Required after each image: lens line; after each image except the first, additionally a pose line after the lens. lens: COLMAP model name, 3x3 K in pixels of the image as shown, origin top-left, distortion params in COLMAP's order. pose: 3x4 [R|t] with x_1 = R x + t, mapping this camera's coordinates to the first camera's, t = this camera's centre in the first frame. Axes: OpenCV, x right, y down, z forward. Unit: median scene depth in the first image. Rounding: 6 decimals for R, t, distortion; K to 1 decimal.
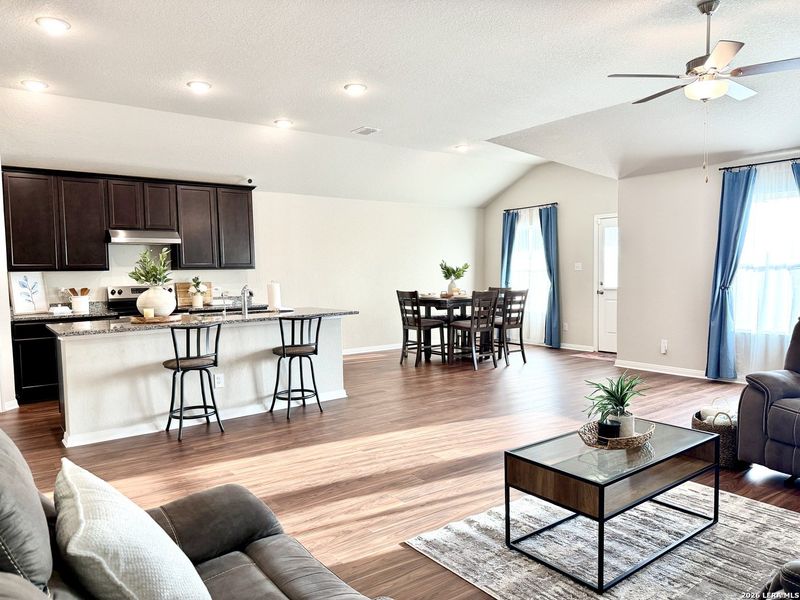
lens RADIAL K [[561.9, 0, 395.2], [0, 561.9, 300.3], [0, 0, 1]] dist [0.056252, -0.060958]
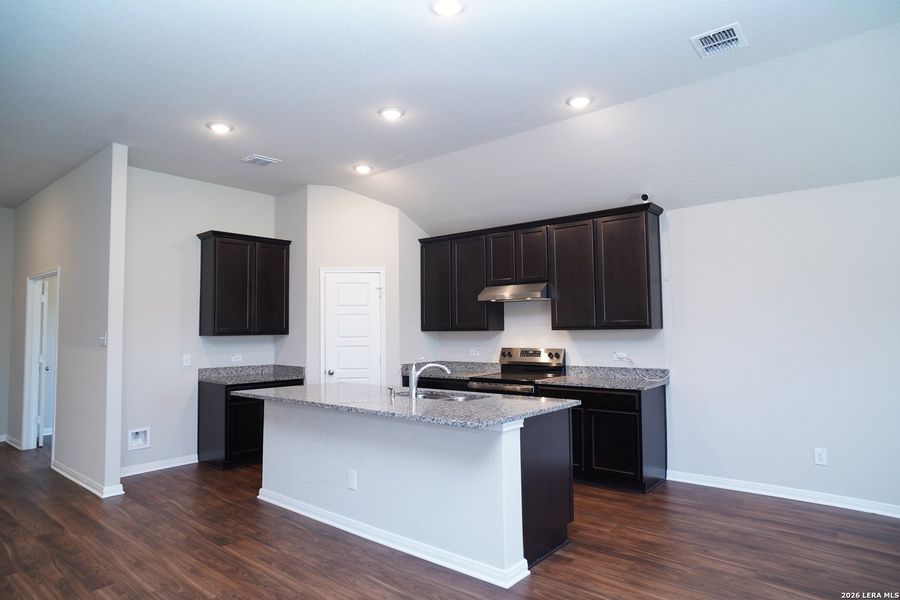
lens RADIAL K [[533.0, 0, 450.5], [0, 533.0, 302.9], [0, 0, 1]] dist [-0.058696, 0.041910]
pose [[0.232245, -0.034355, -0.972050, 0.343941], [-0.043032, 0.998035, -0.045555, -0.057223], [0.971705, 0.052409, 0.230310, 0.760295]]
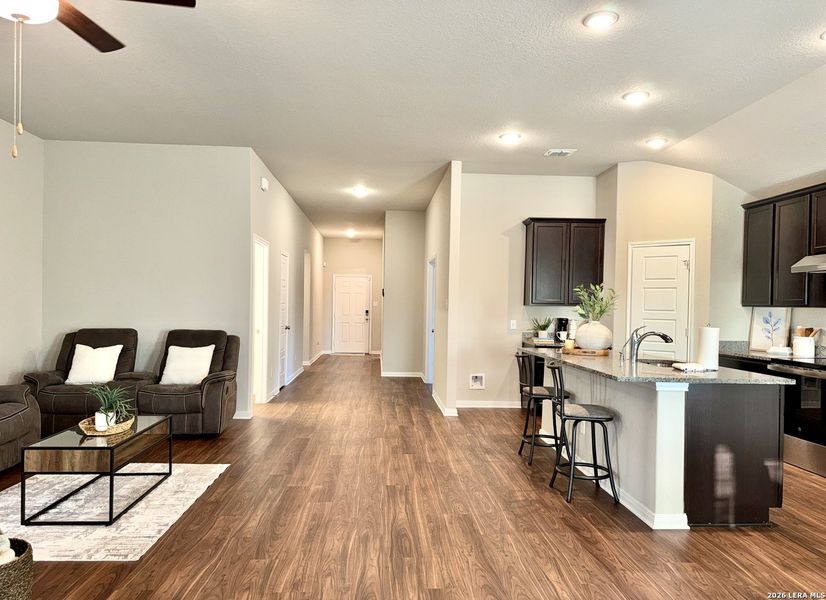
lens RADIAL K [[578.8, 0, 410.3], [0, 578.8, 311.3], [0, 0, 1]] dist [0.041923, -0.044823]
pose [[-0.549040, 0.015644, -0.835649, 0.501050], [-0.052352, 0.997218, 0.053066, -0.062517], [0.834155, 0.072883, -0.546694, 1.014022]]
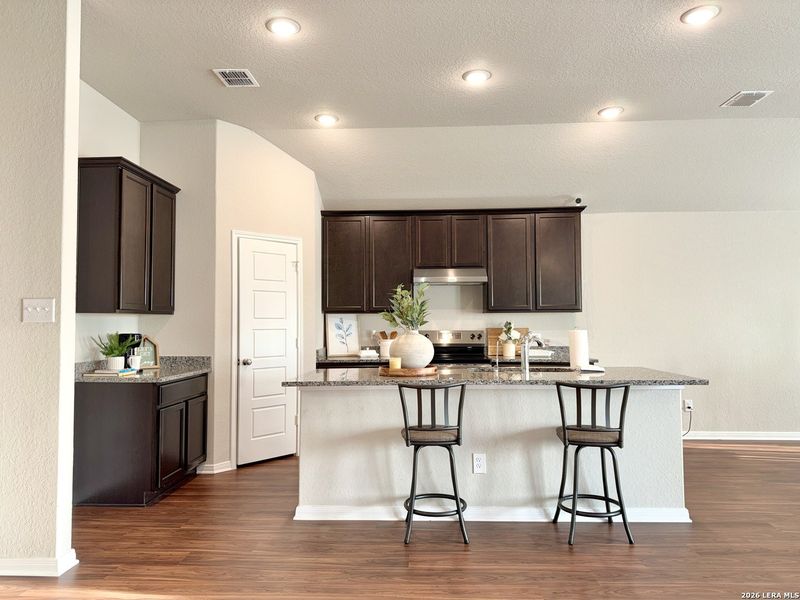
lens RADIAL K [[561.9, 0, 399.3], [0, 561.9, 301.0], [0, 0, 1]] dist [0.056252, -0.060958]
pose [[0.777867, -0.012115, -0.628312, 0.051340], [-0.040450, 0.996776, -0.069298, -0.007943], [0.627126, 0.079320, 0.774869, 0.289227]]
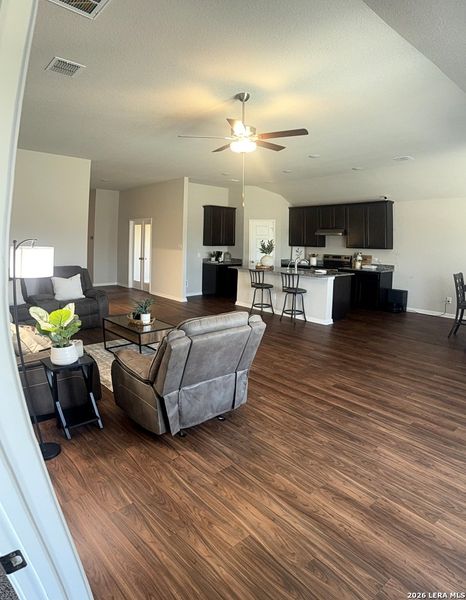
lens RADIAL K [[333.9, 0, 222.5], [0, 333.9, 233.7], [0, 0, 1]] dist [0.003459, -0.000542]
pose [[0.058809, 0.001660, -0.998268, 0.839622], [-0.068742, 0.997632, -0.002391, -0.078805], [0.995900, 0.068763, 0.058784, 0.549290]]
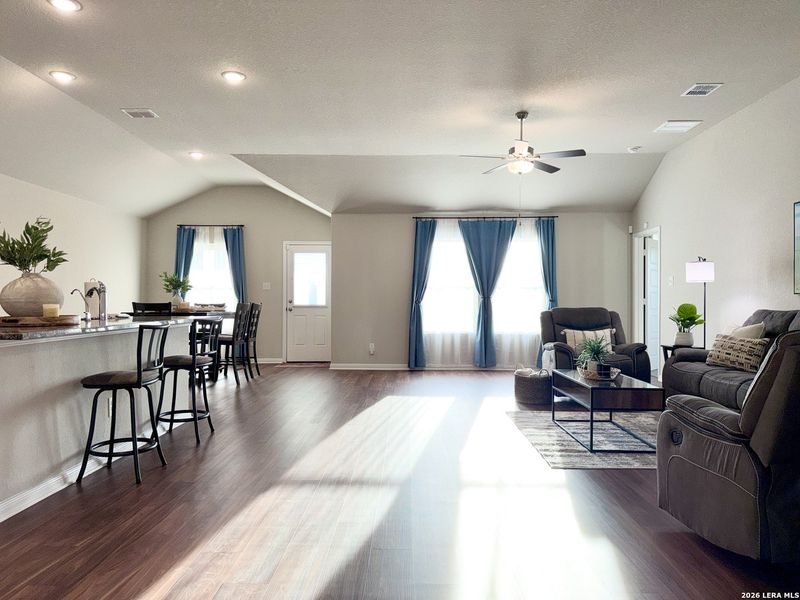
lens RADIAL K [[561.9, 0, 399.8], [0, 561.9, 298.9], [0, 0, 1]] dist [0.056252, -0.060958]
pose [[0.613381, 0.025366, 0.789380, -0.535656], [0.026374, 0.998269, -0.052572, 0.041265], [-0.789347, 0.053066, 0.611650, 0.196586]]
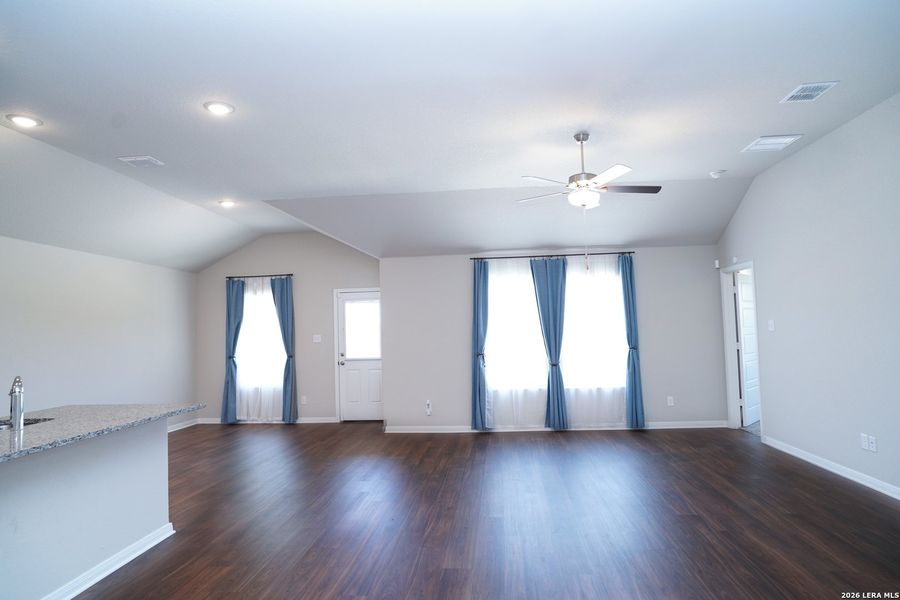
lens RADIAL K [[533.0, 0, 449.8], [0, 533.0, 296.8], [0, 0, 1]] dist [-0.058696, 0.041910]
pose [[0.666200, 0.048246, 0.744211, -0.323275], [0.055048, 0.992002, -0.113587, -0.018510], [-0.743739, 0.116639, 0.658216, 0.279590]]
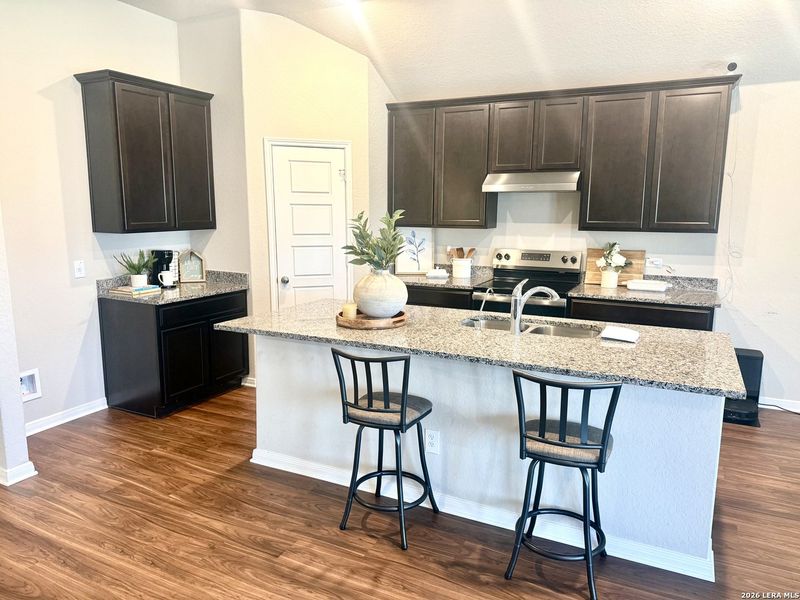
lens RADIAL K [[561.9, 0, 398.8], [0, 561.9, 301.2], [0, 0, 1]] dist [0.056252, -0.060958]
pose [[0.454840, 0.169231, -0.874346, 0.122728], [-0.060682, 0.985387, 0.159156, -0.071643], [0.888503, -0.019333, 0.458463, 0.565126]]
